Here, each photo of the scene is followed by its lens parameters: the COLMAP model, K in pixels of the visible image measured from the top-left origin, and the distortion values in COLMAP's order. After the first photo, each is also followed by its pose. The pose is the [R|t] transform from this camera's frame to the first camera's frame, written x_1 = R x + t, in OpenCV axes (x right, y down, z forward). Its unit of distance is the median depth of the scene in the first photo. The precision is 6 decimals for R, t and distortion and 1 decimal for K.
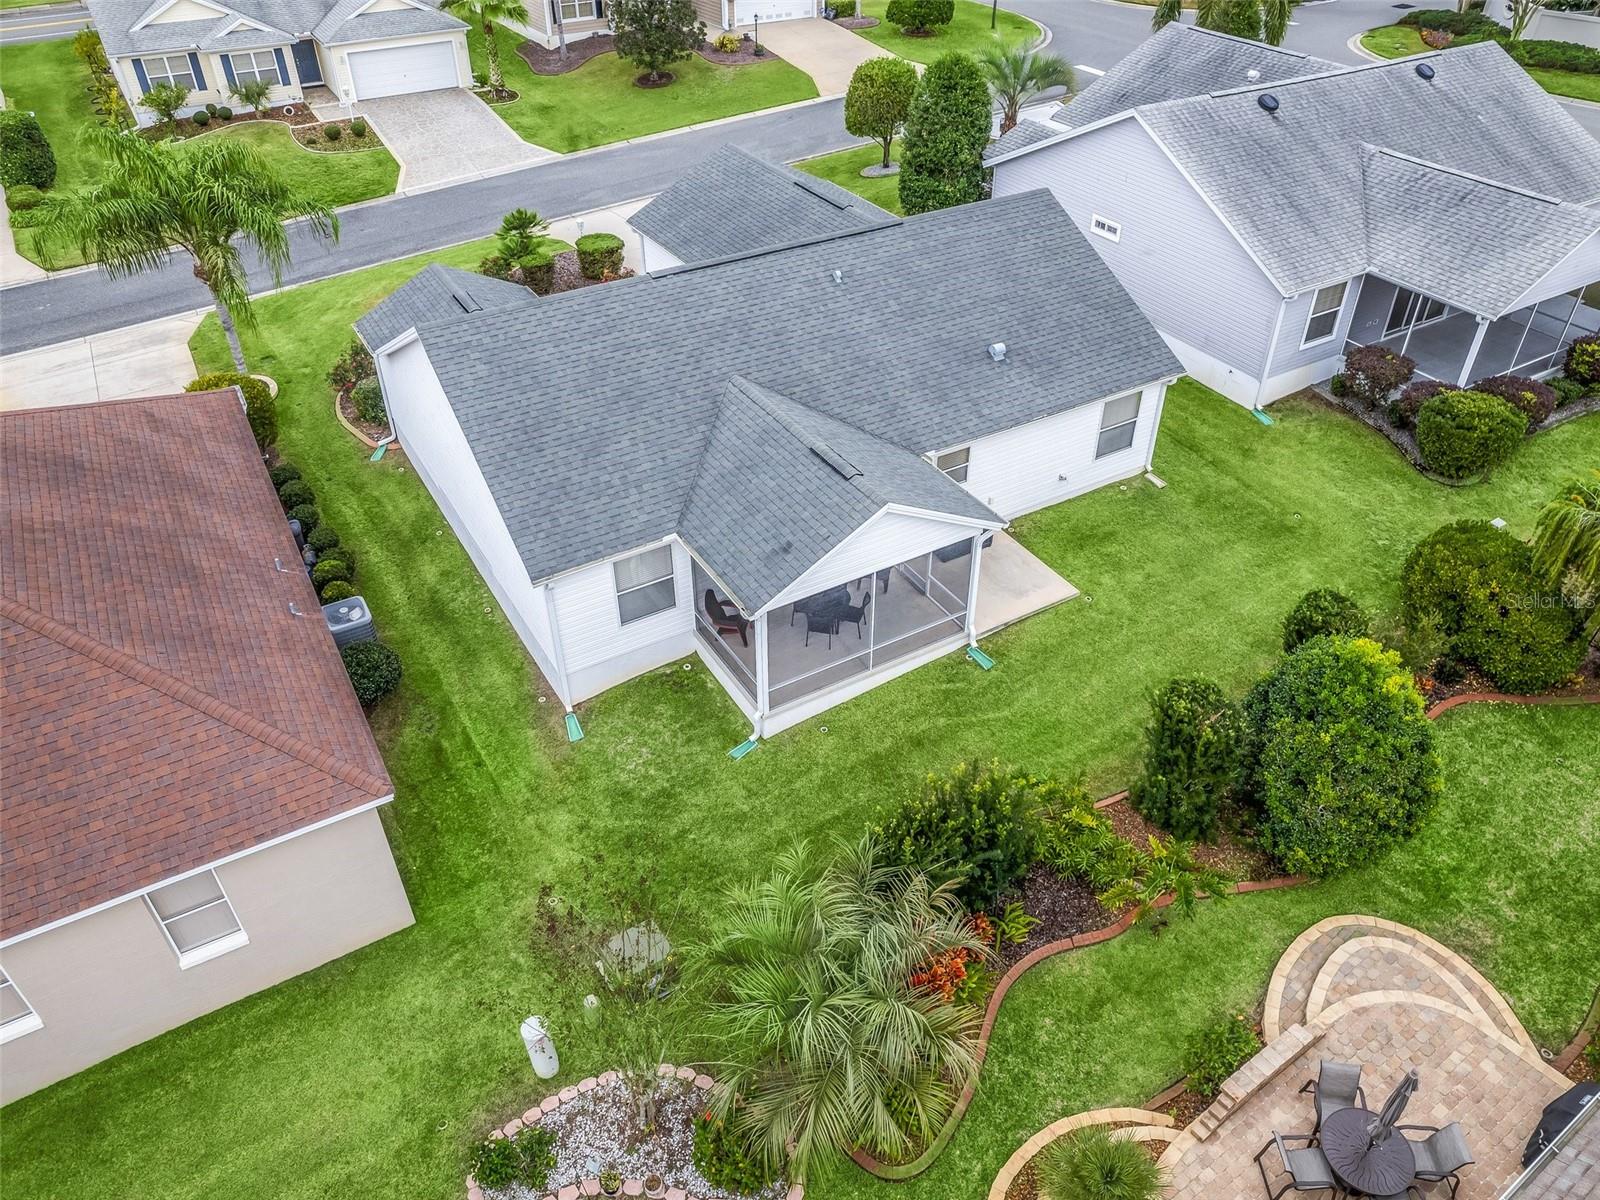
lens RADIAL K [[1143.5, 0, 800.0], [0, 1143.5, 600.0], [0, 0, 1]] dist [-0.084346, 0.078860]
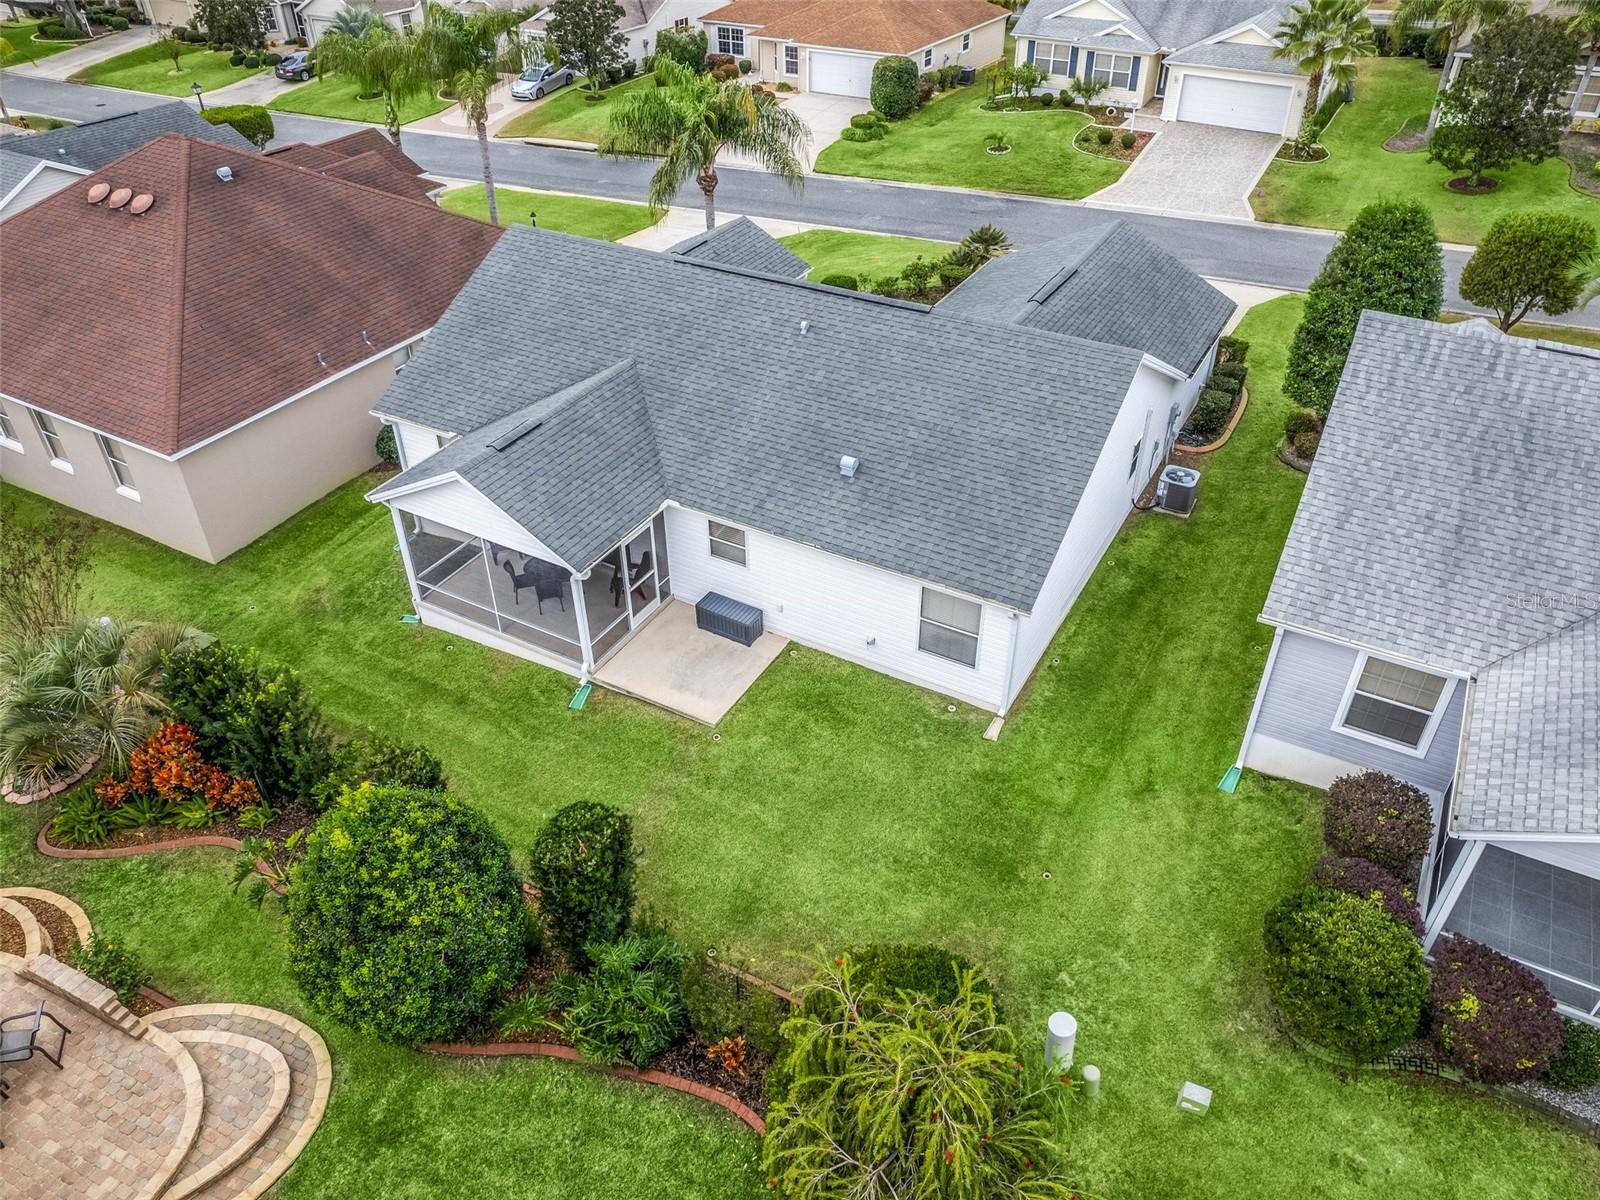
lens RADIAL K [[1143.5, 0, 800.0], [0, 1143.5, 600.0], [0, 0, 1]] dist [-0.084346, 0.078860]
pose [[0.500661, 0.518448, -0.693217, 0.721086], [-0.529641, 0.816888, 0.228418, -0.277352], [0.684704, 0.252796, 0.683575, 0.351032]]
